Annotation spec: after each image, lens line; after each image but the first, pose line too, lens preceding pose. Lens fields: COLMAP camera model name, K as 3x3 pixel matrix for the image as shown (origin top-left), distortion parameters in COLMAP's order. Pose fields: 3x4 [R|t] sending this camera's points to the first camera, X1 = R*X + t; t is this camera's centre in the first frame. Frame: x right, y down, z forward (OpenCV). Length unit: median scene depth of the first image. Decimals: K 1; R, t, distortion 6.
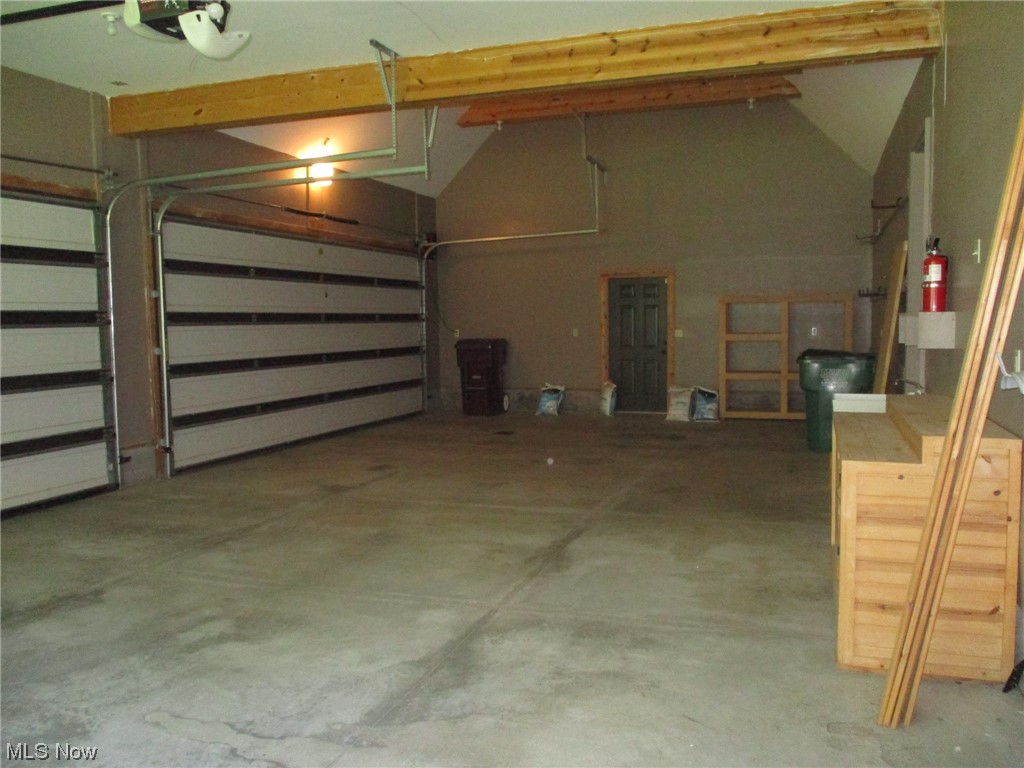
lens RADIAL K [[842.5, 0, 514.9], [0, 842.5, 383.1], [0, 0, 1]] dist [-0.010169, -0.016258]
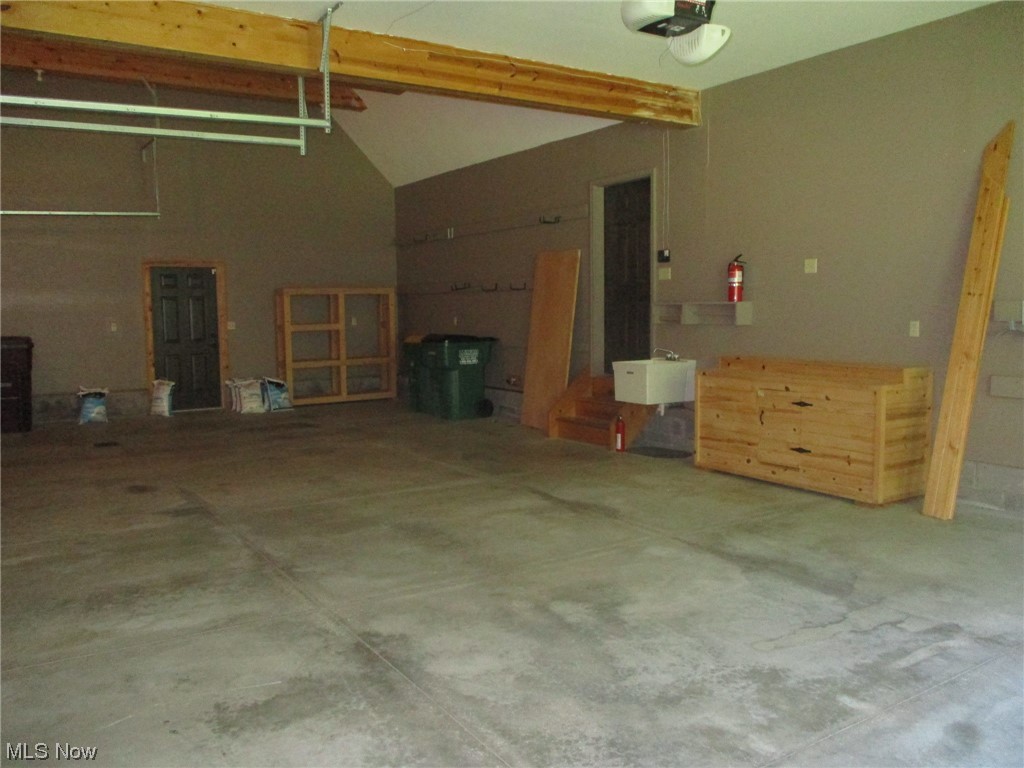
lens RADIAL K [[842.5, 0, 514.6], [0, 842.5, 387.6], [0, 0, 1]] dist [-0.010169, -0.016258]
pose [[0.620149, -0.070155, 0.781341, -0.987489], [0.062930, 0.997232, 0.039592, -0.013954], [-0.781956, 0.024617, 0.622847, 0.353570]]
